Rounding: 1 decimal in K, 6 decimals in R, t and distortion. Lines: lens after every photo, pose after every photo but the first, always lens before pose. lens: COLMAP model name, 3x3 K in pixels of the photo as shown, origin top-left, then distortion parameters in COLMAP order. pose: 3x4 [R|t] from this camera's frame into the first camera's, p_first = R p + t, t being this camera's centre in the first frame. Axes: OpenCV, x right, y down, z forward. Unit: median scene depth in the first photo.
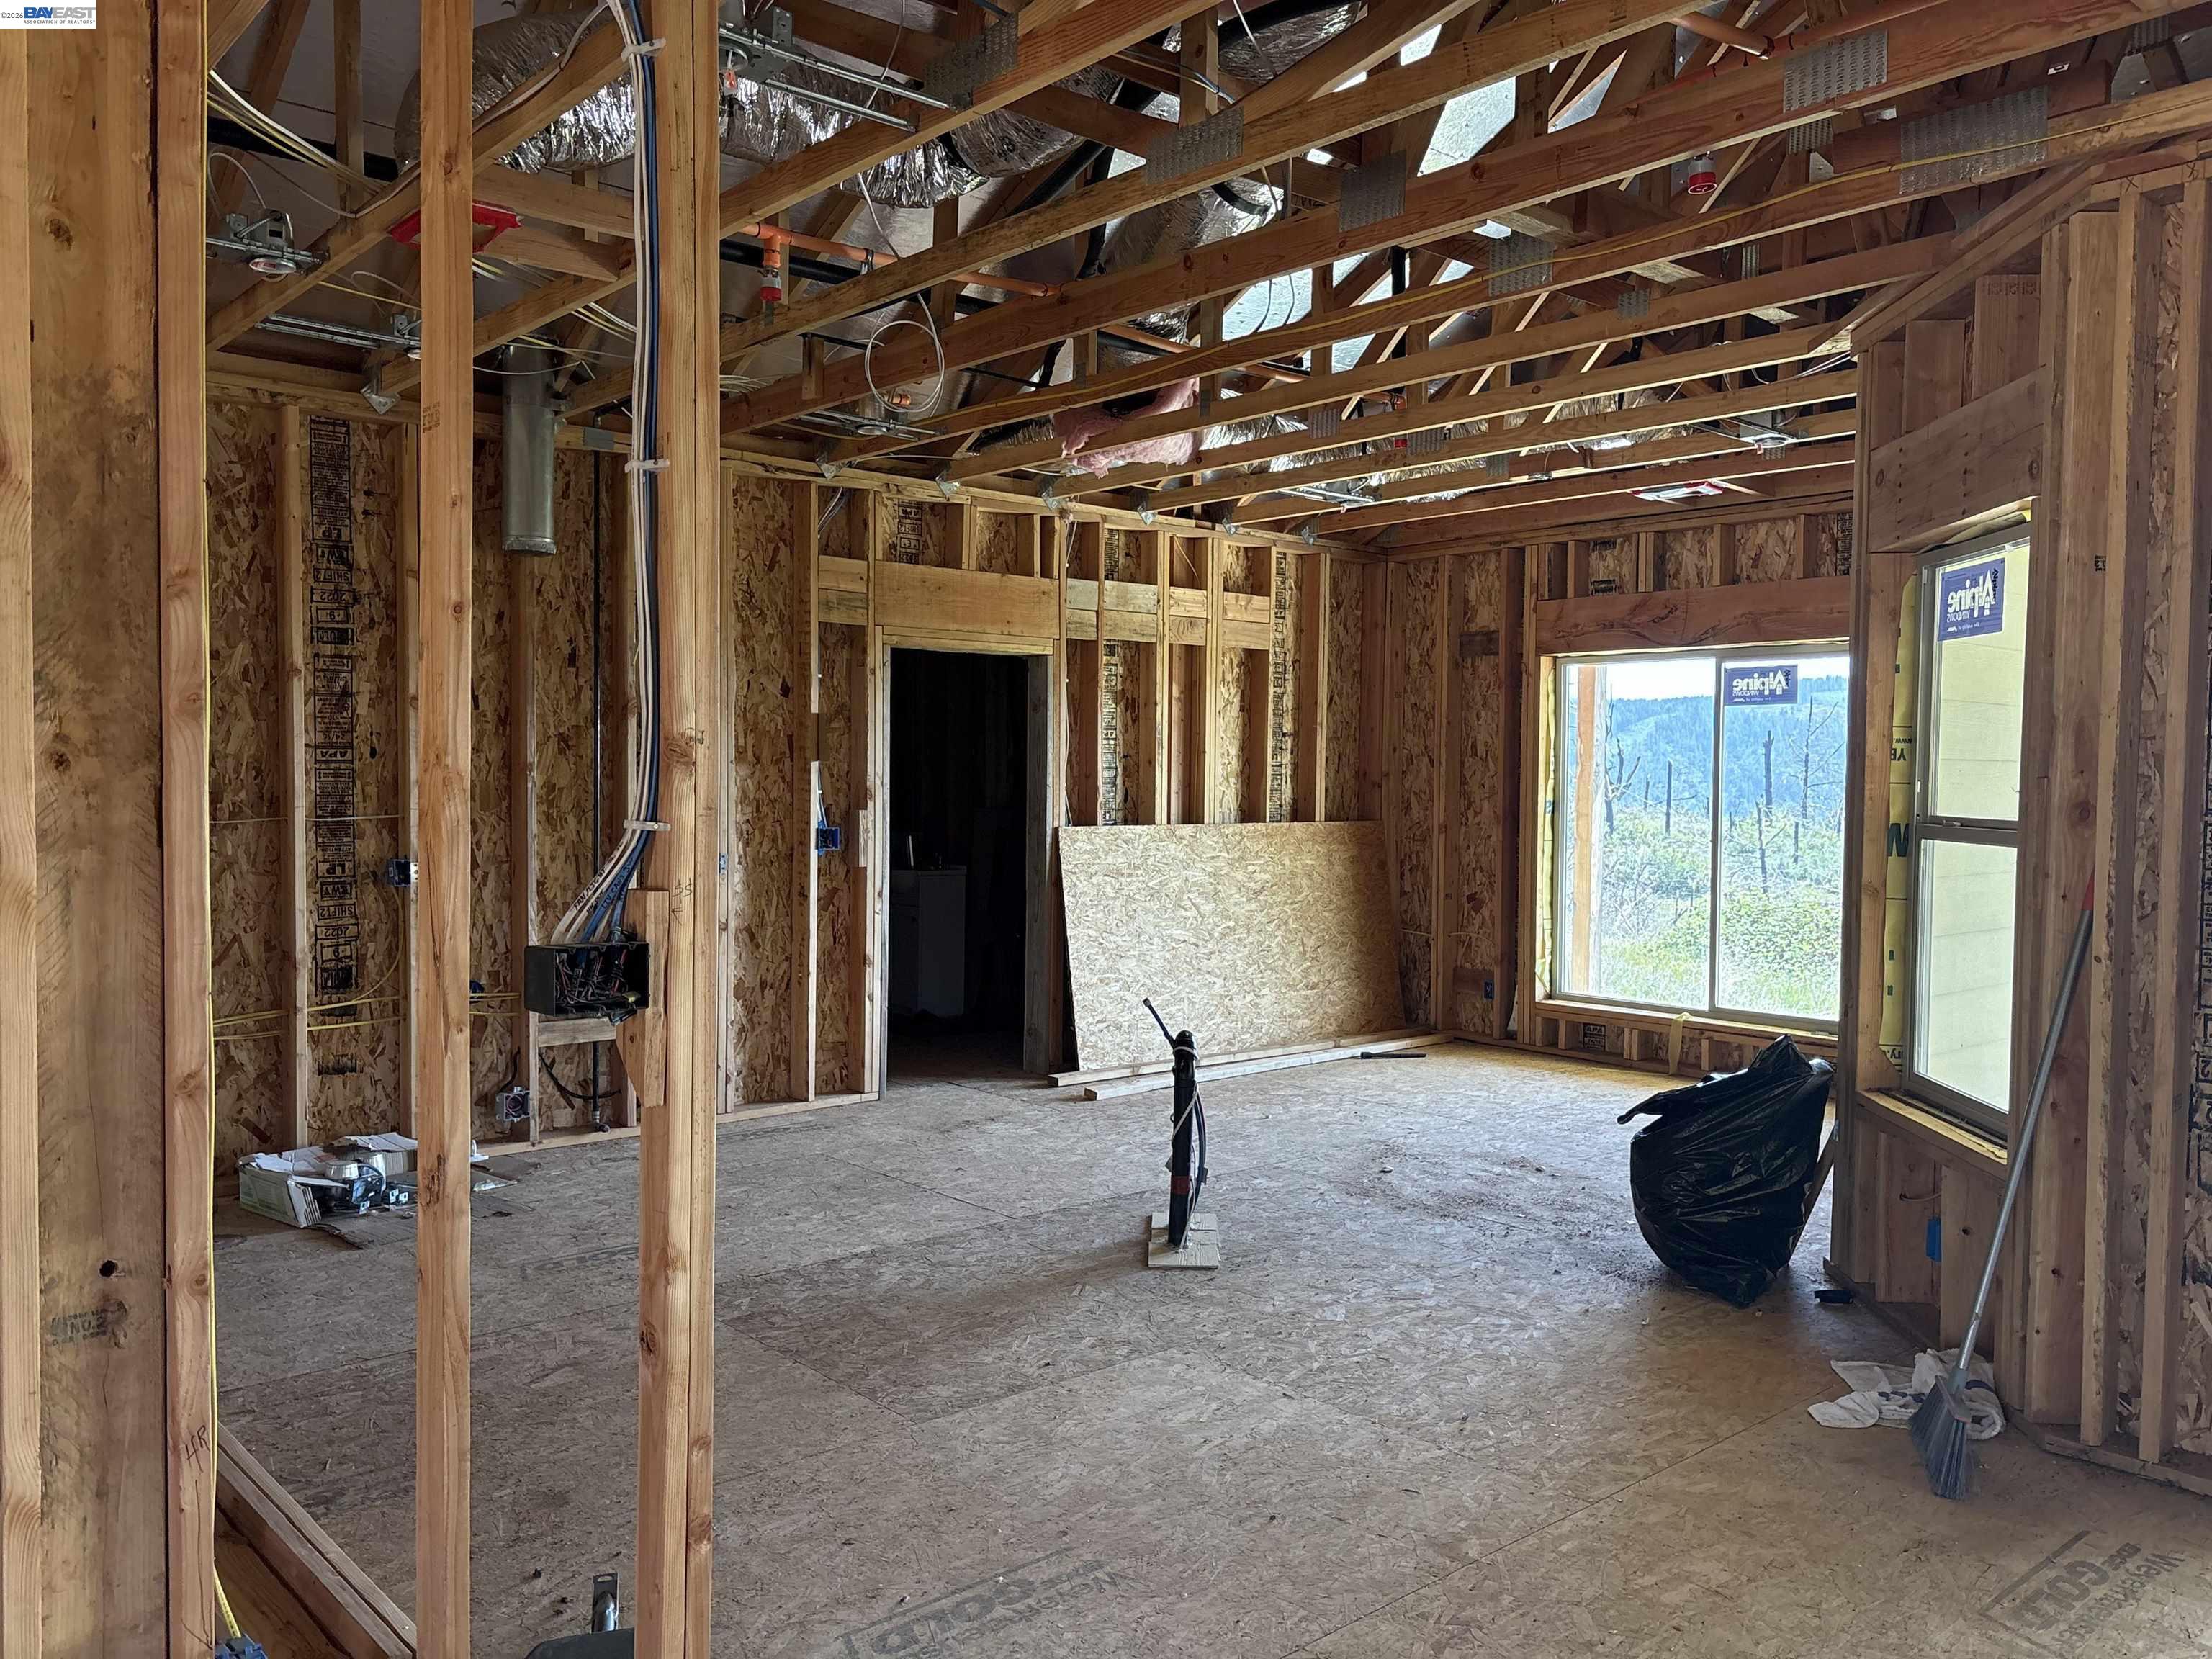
lens RADIAL K [[1670.7, 0, 1104.4], [0, 1670.7, 845.2], [0, 0, 1]] dist [0.038583, -0.038559]
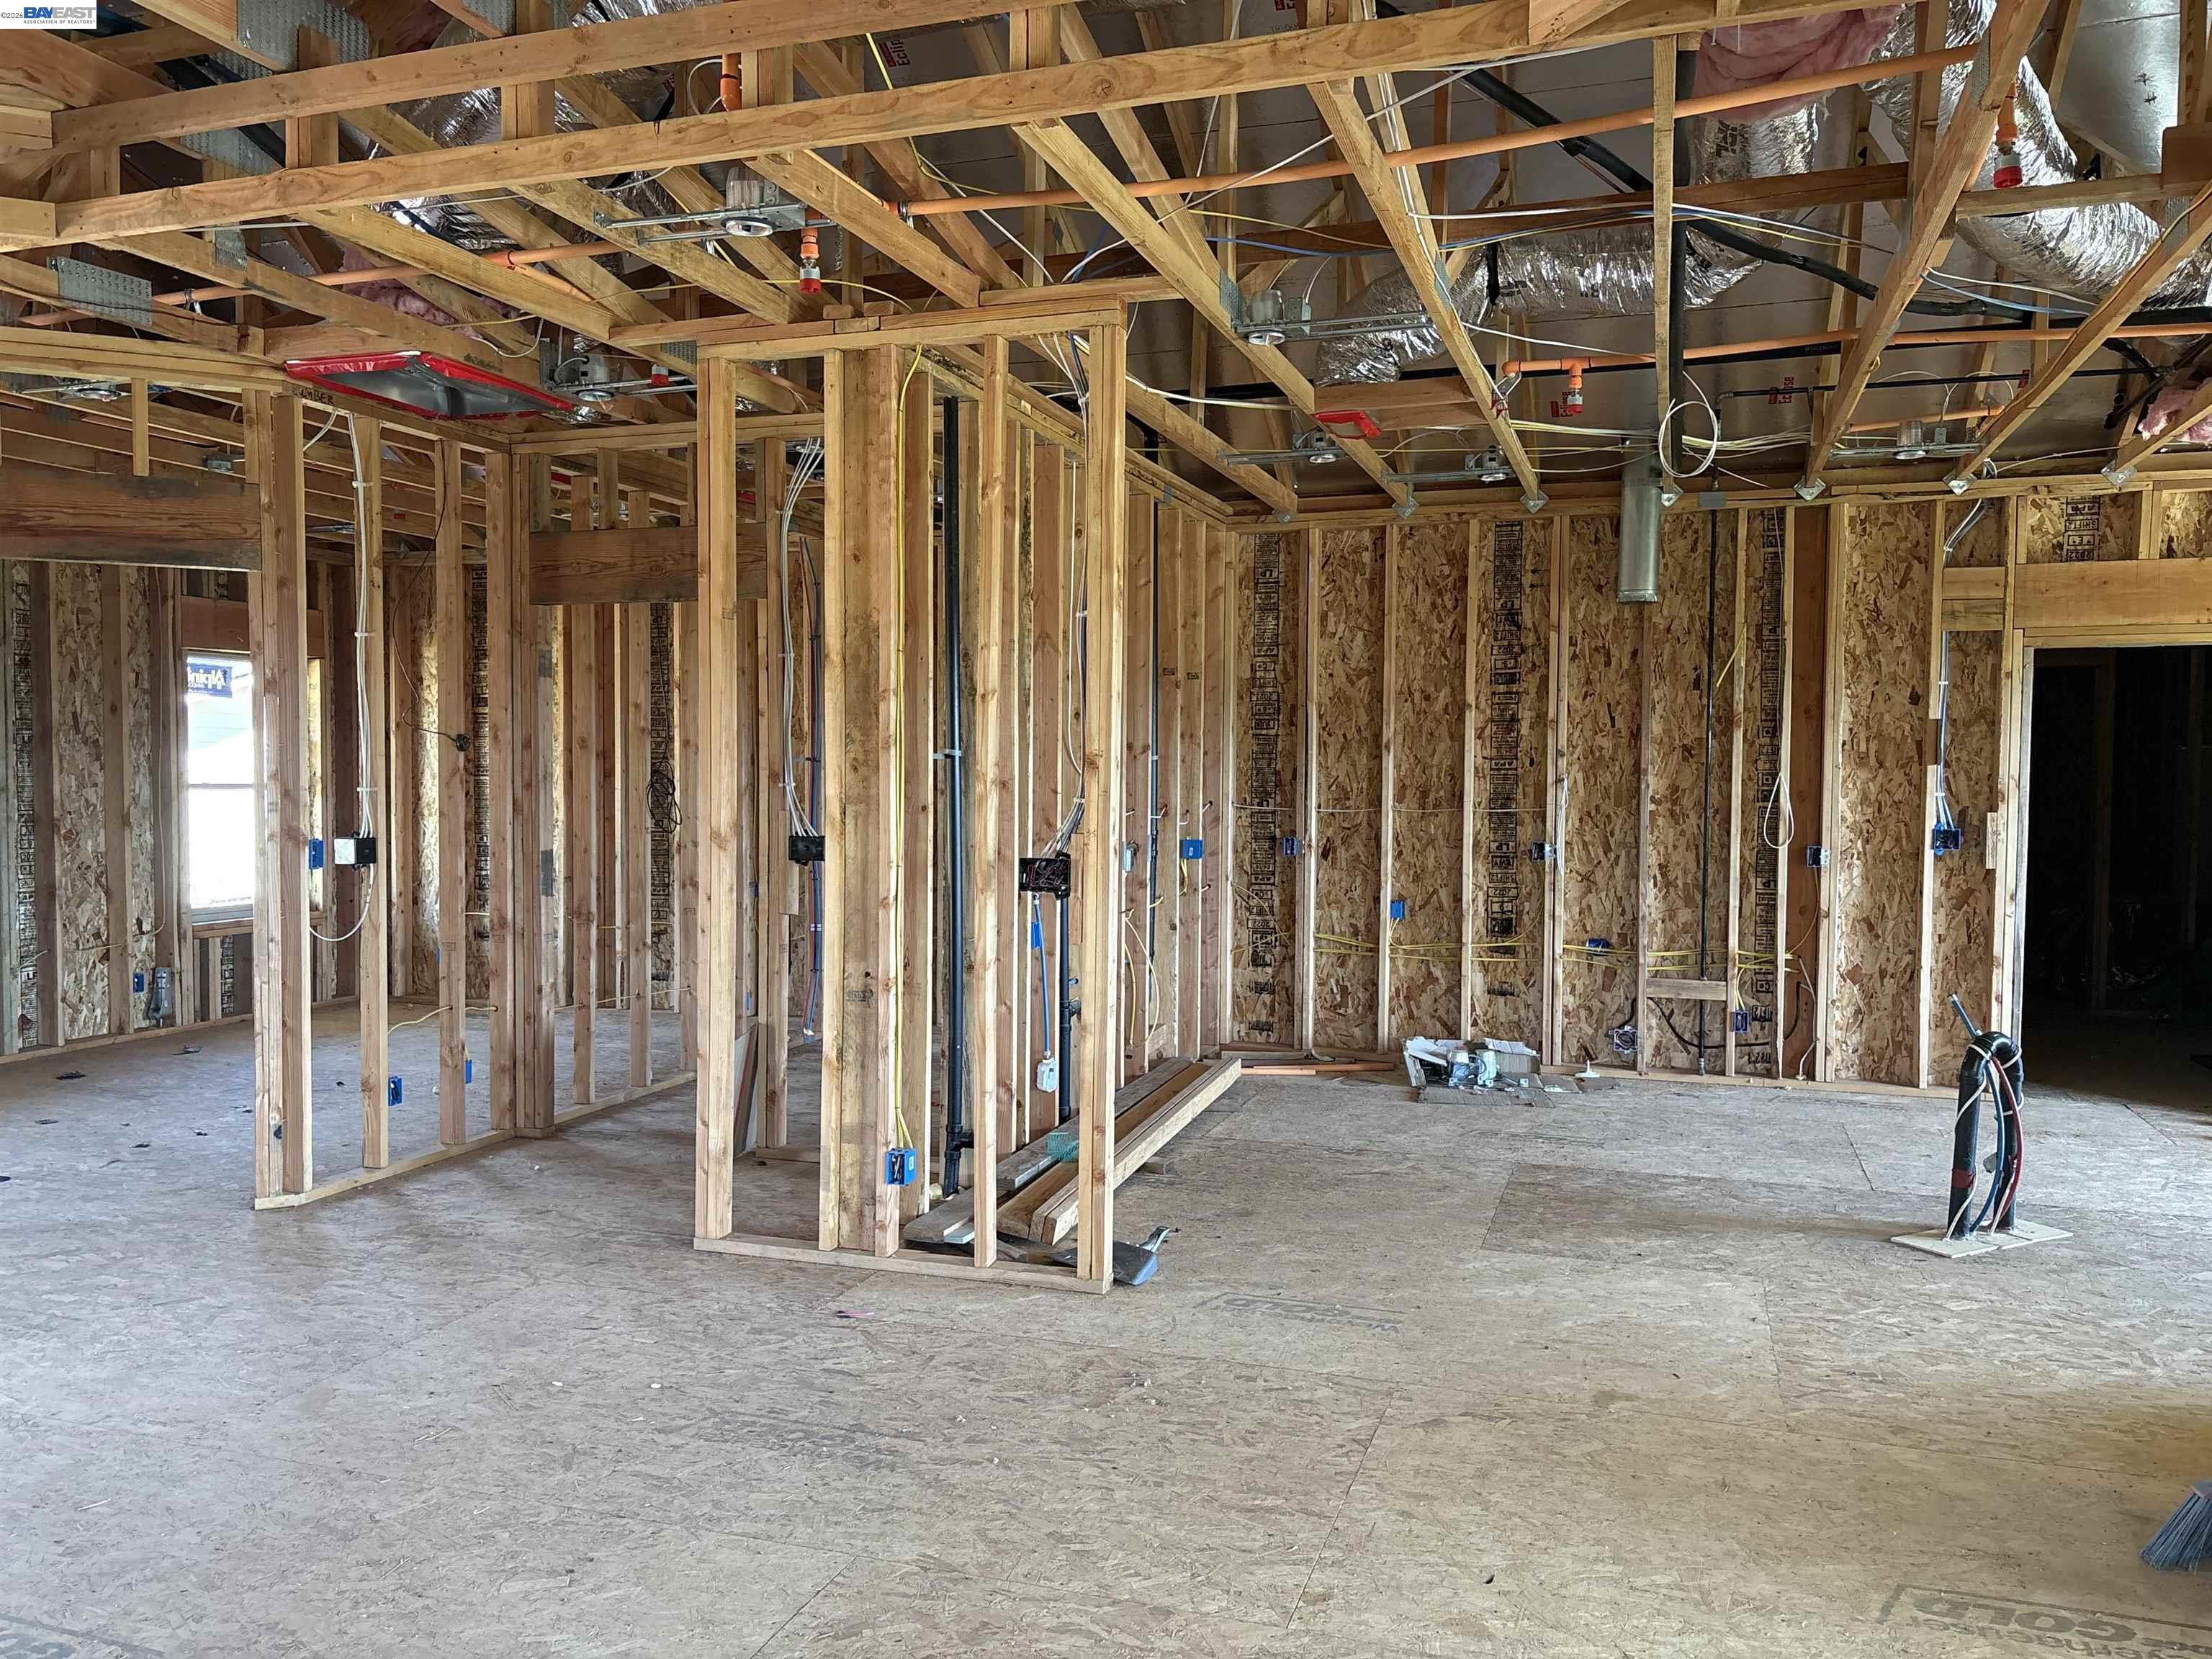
lens RADIAL K [[1670.7, 0, 1112.9], [0, 1670.7, 843.3], [0, 0, 1]] dist [0.038583, -0.038559]
pose [[0.503985, 0.030736, -0.863165, 0.537438], [-0.037081, 0.999215, 0.013929, 0.003726], [0.862916, 0.024987, 0.504729, 0.026296]]
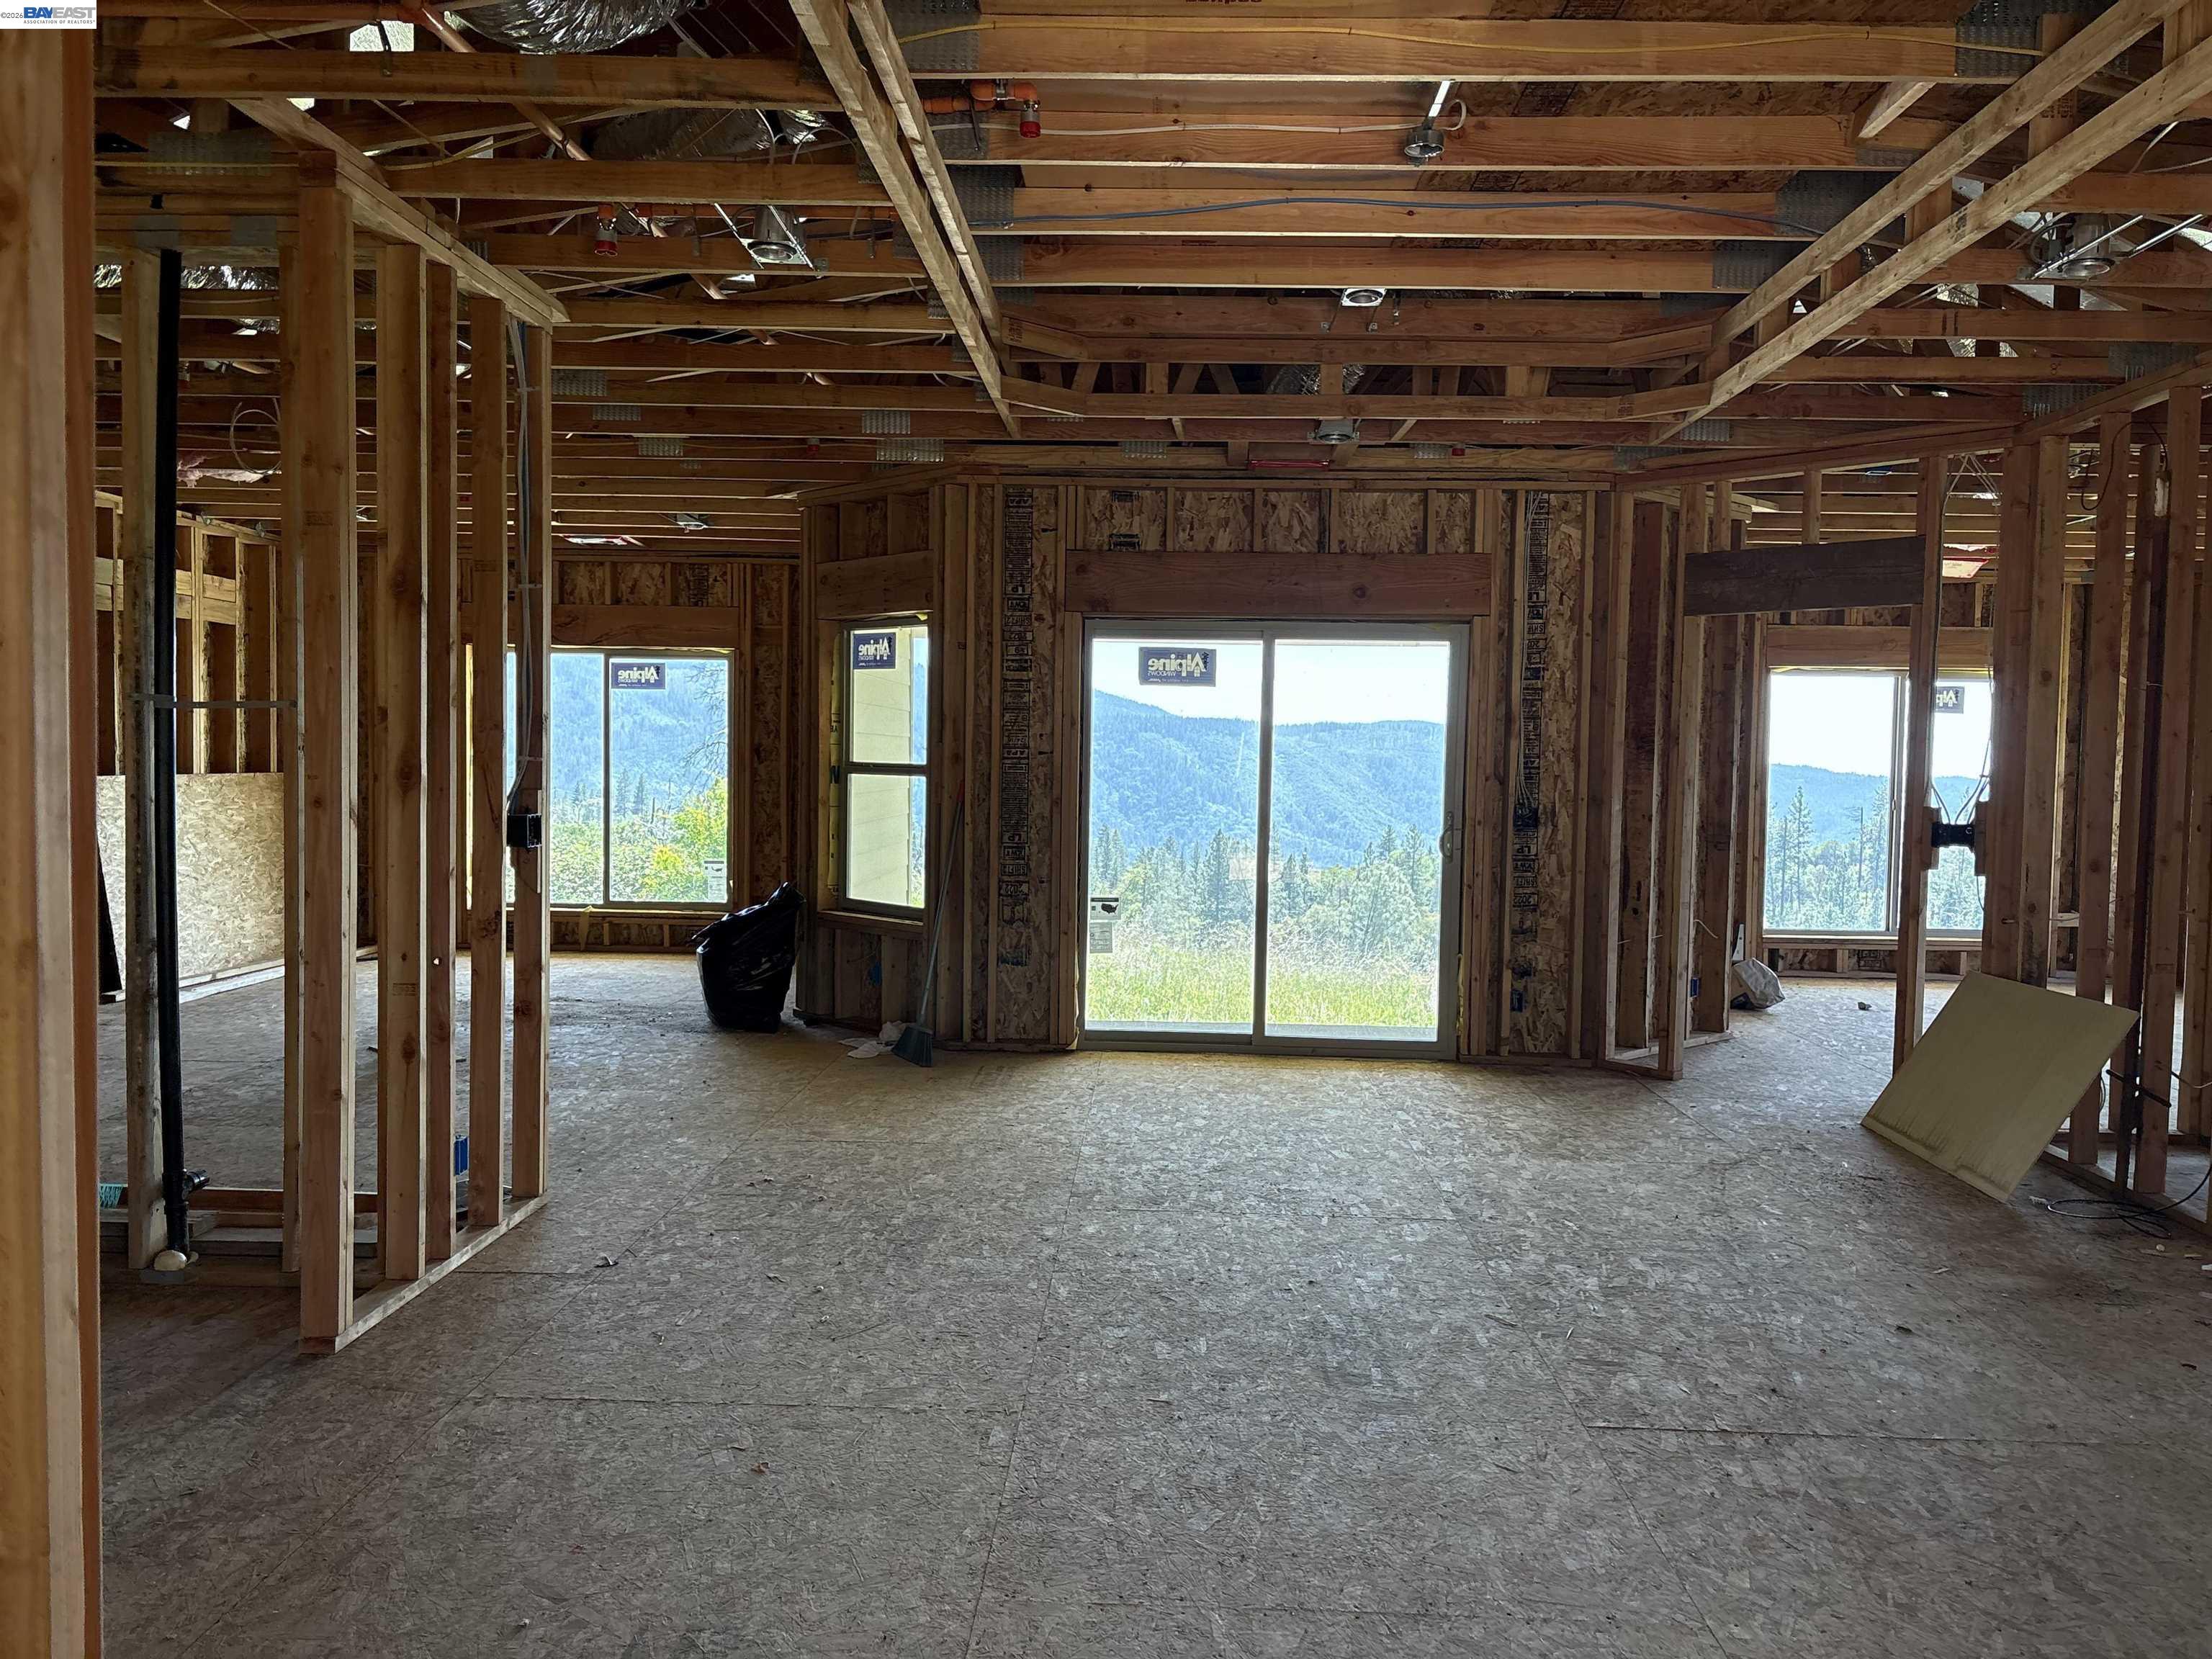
lens RADIAL K [[1670.7, 0, 1104.8], [0, 1670.7, 833.5], [0, 0, 1]] dist [0.038583, -0.038559]
pose [[0.683856, -0.031669, 0.728929, -0.510441], [0.019367, 0.999493, 0.025253, 0.015655], [-0.729359, -0.003152, 0.684123, -0.367655]]
